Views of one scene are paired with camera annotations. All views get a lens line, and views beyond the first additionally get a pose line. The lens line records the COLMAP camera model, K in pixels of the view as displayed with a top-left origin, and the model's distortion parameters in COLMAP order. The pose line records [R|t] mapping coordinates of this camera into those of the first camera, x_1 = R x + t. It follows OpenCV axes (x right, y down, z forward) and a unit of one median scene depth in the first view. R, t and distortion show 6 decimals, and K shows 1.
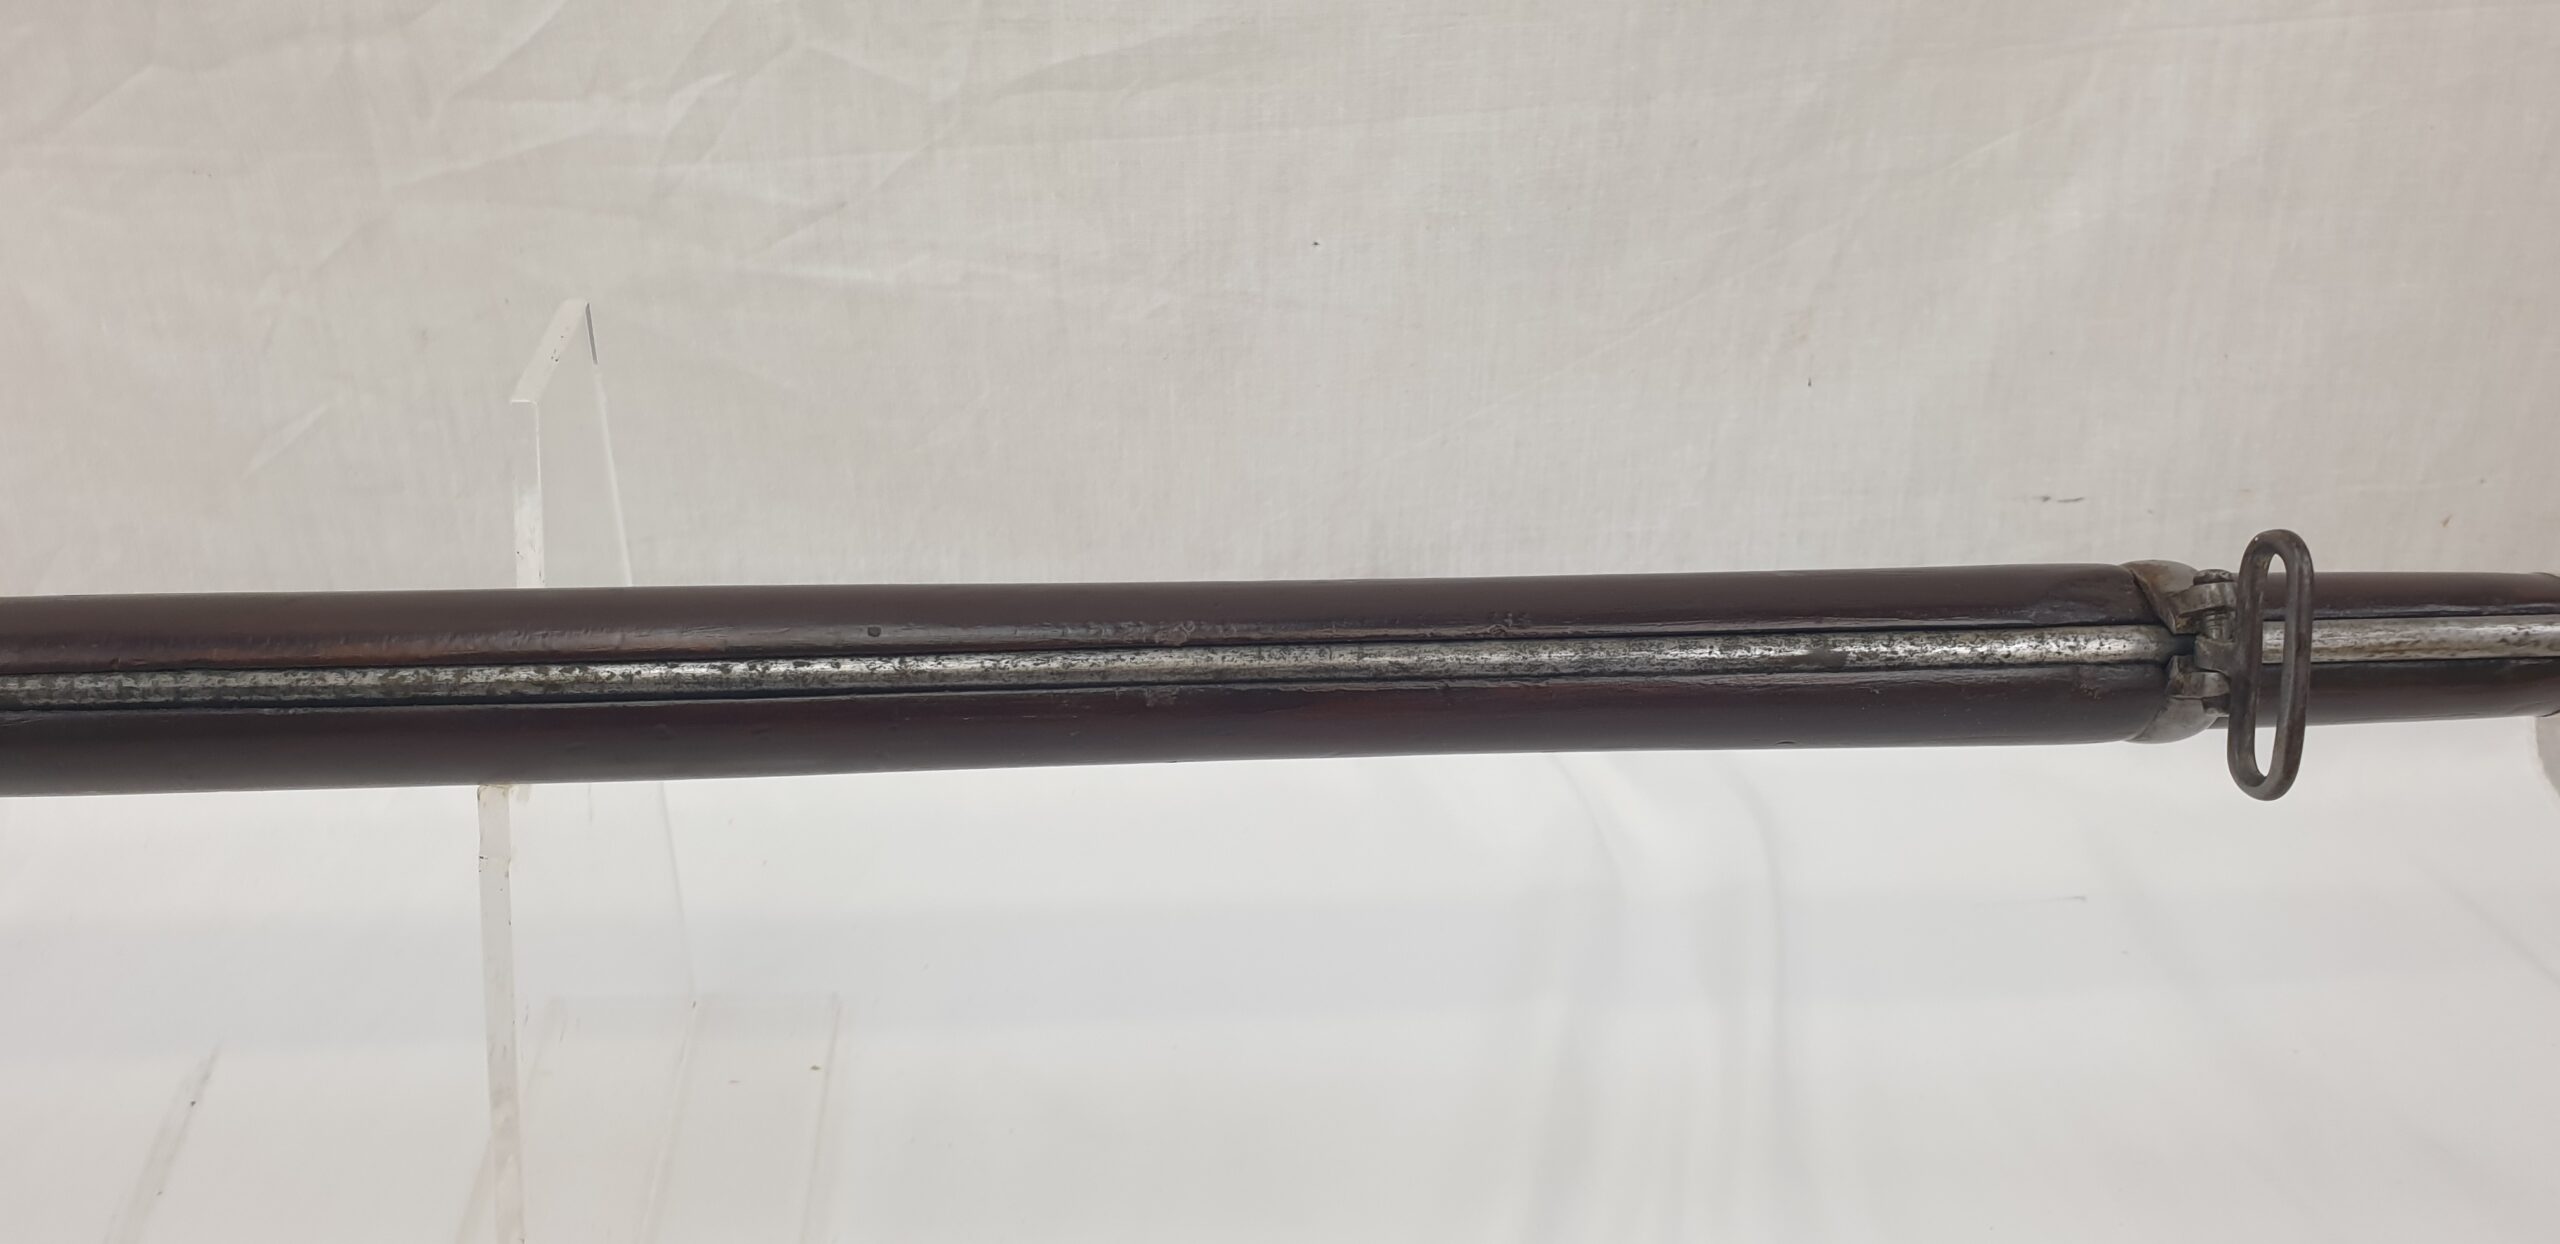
lens RADIAL K [[1755.9, 0, 1272.1], [0, 1755.9, 614.9], [0, 0, 1]] dist [-0.001473, -0.009755]
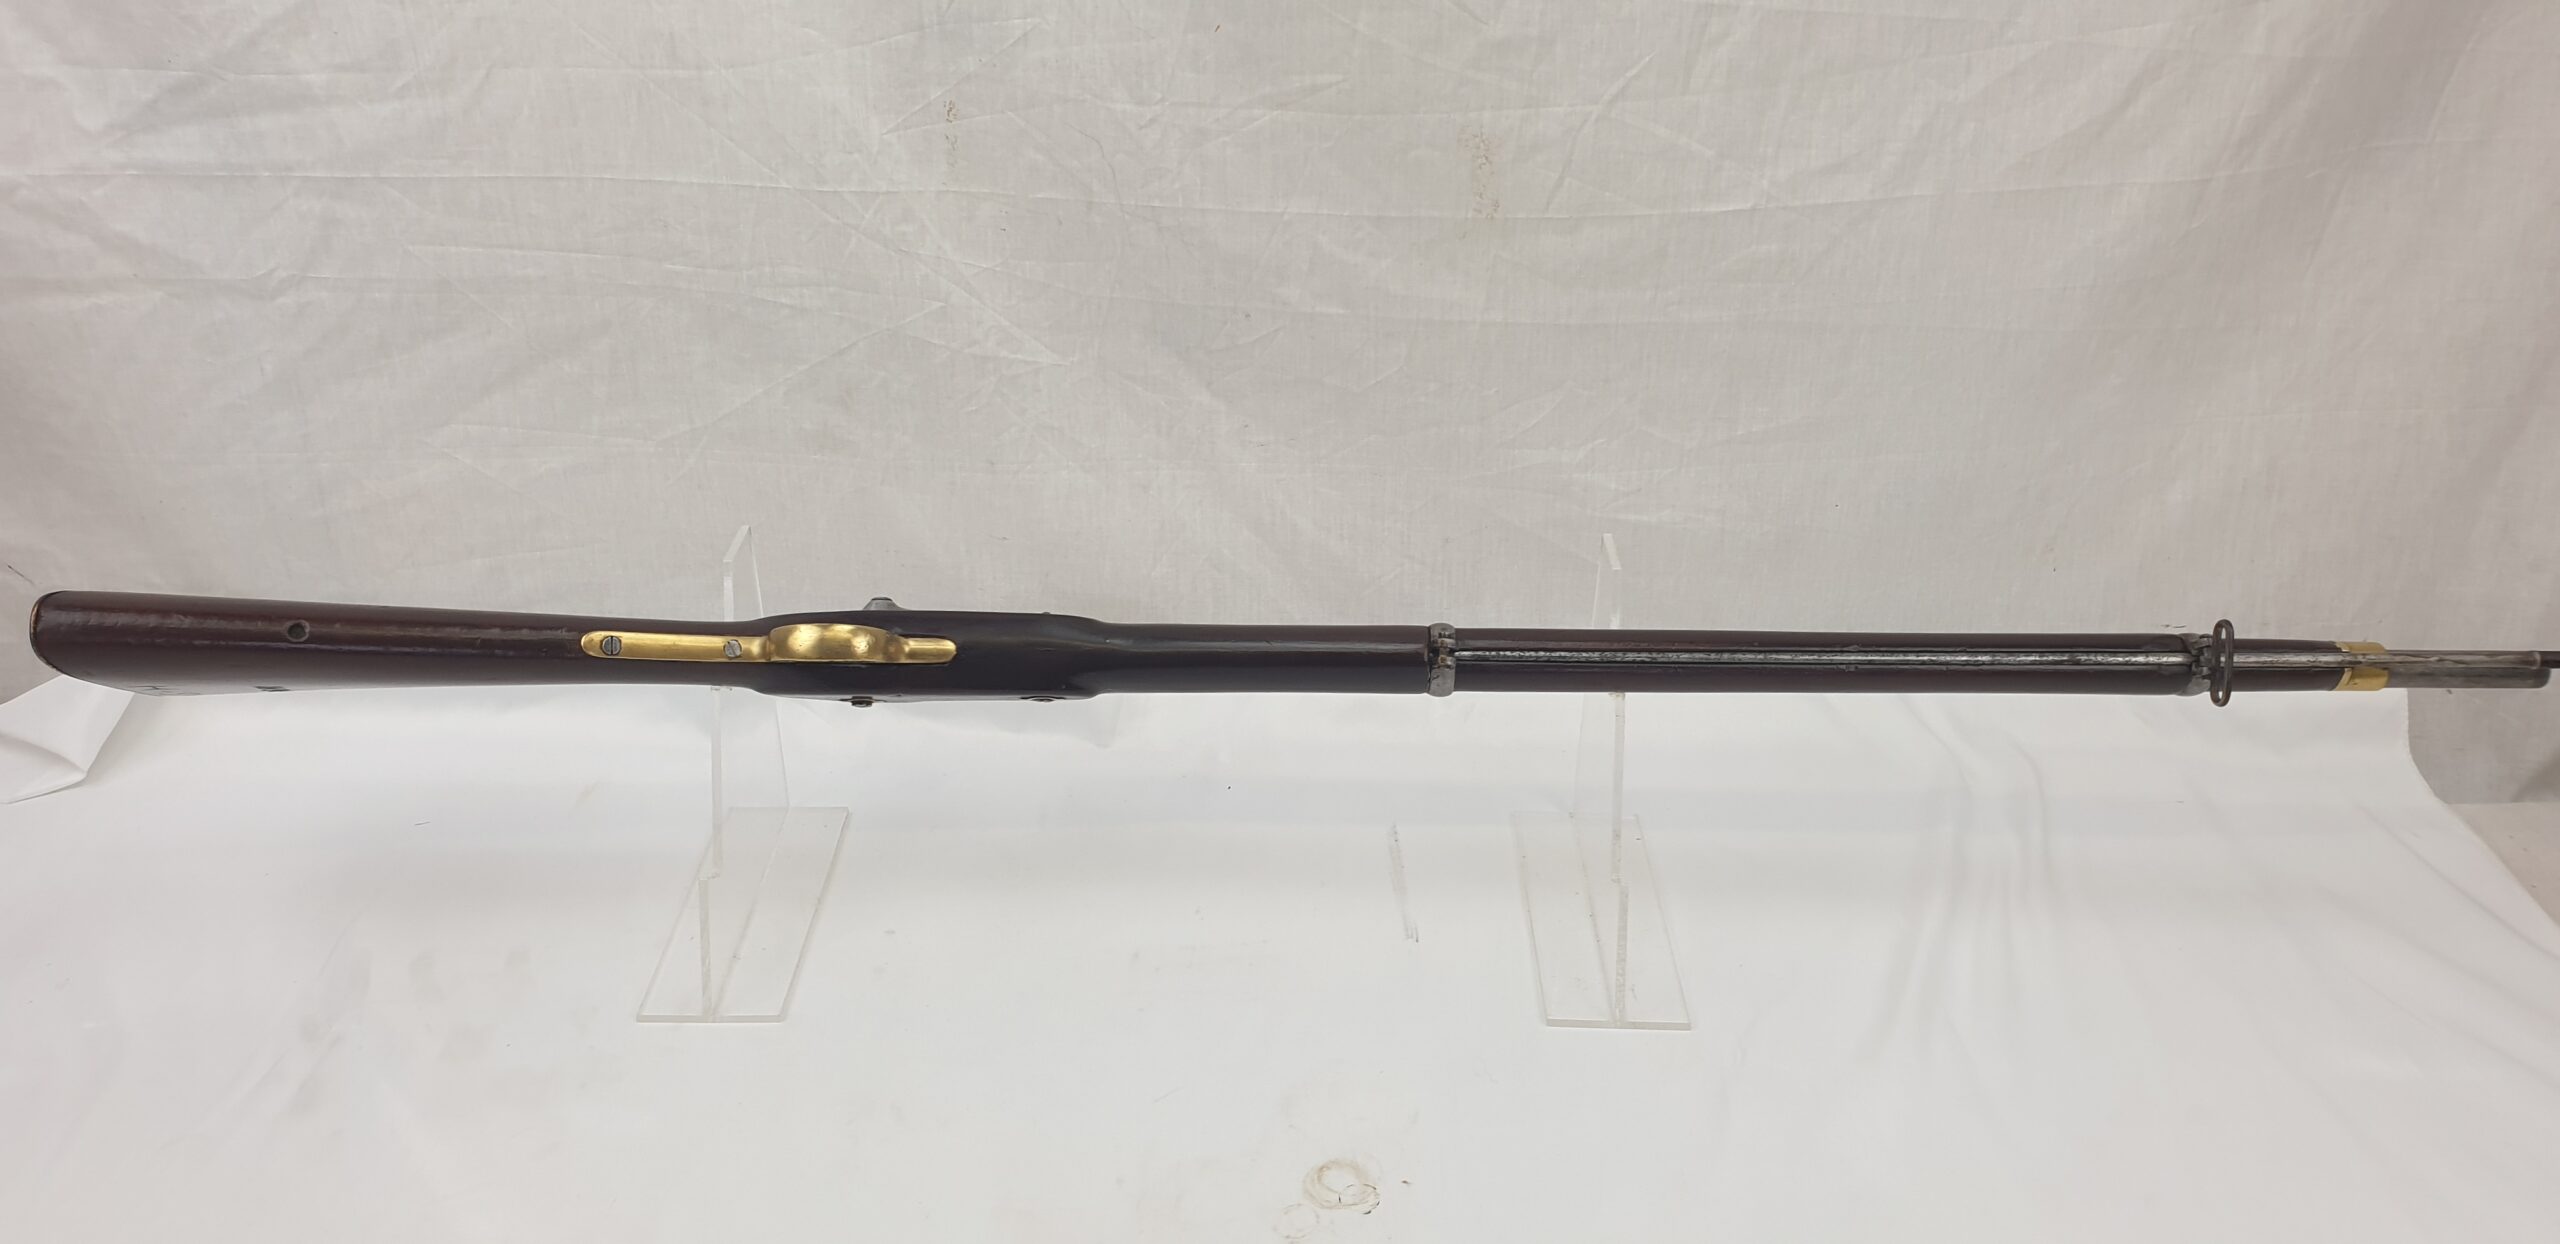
lens RADIAL K [[1755.9, 0, 1273.1], [0, 1755.9, 662.3], [0, 0, 1]] dist [-0.001473, -0.009755]
pose [[0.995488, 0.021850, -0.092339, -0.520345], [-0.028644, 0.996927, -0.072913, 0.192285], [0.090462, 0.075229, 0.993055, -1.421816]]
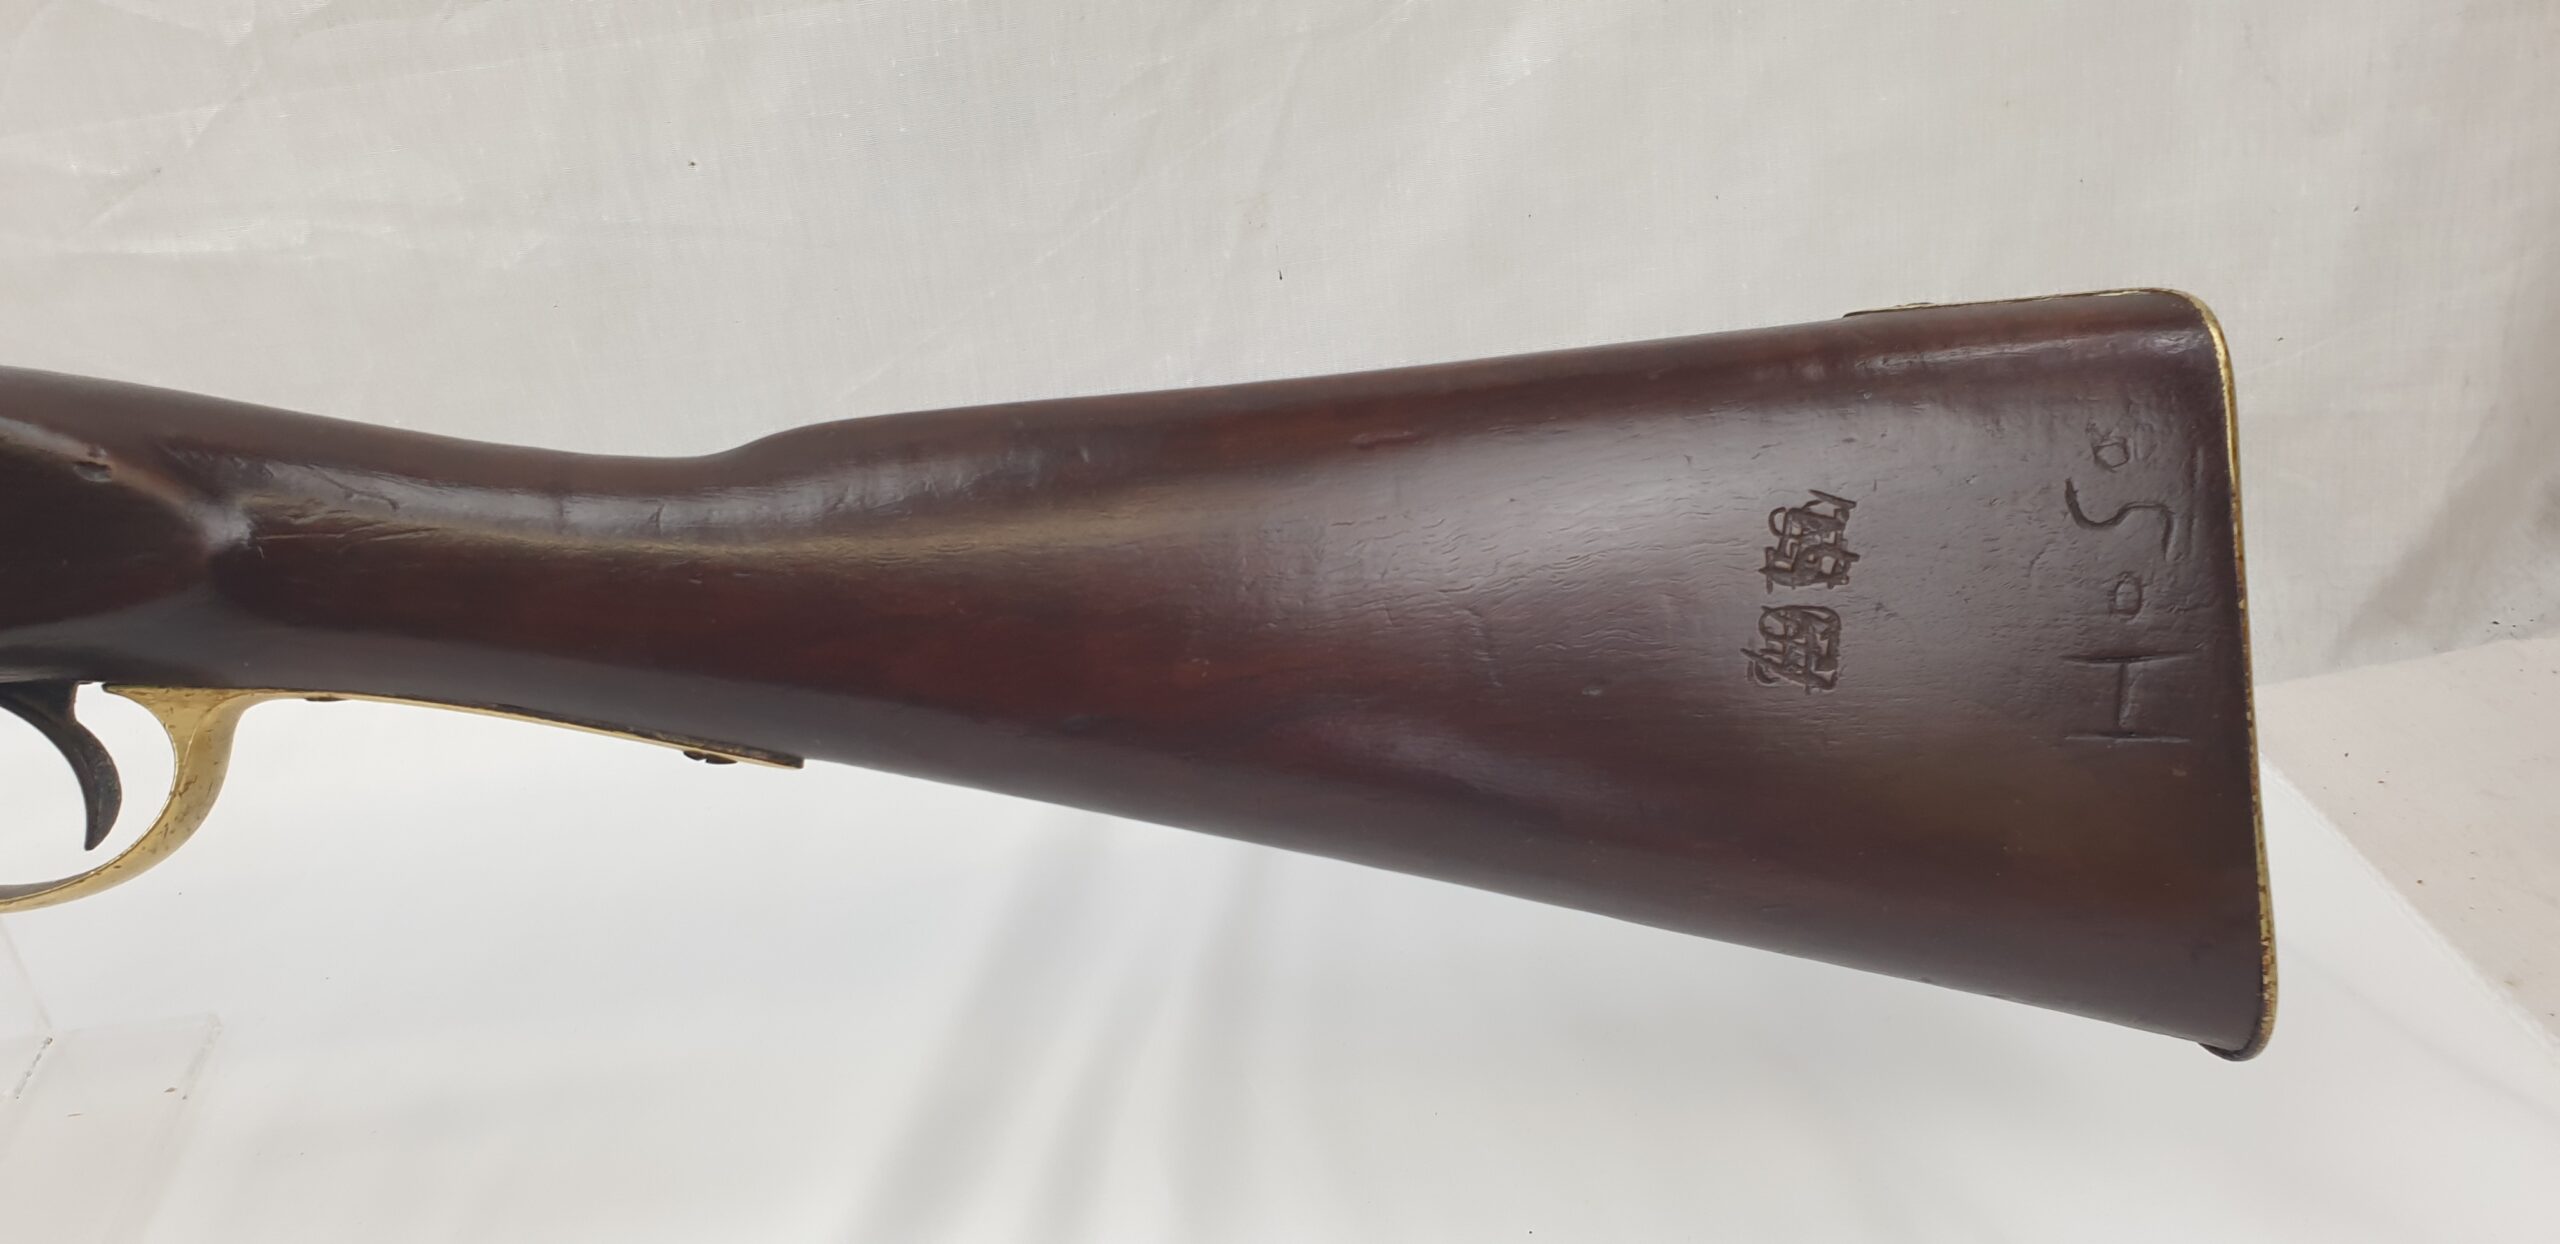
lens RADIAL K [[1755.9, 0, 1271.4], [0, 1755.9, 660.2], [0, 0, 1]] dist [-0.001473, -0.009755]
pose [[0.993866, -0.110149, 0.009855, 0.307928], [0.110486, 0.992836, -0.045483, 0.133806], [-0.004775, 0.046293, 0.998916, 0.079201]]
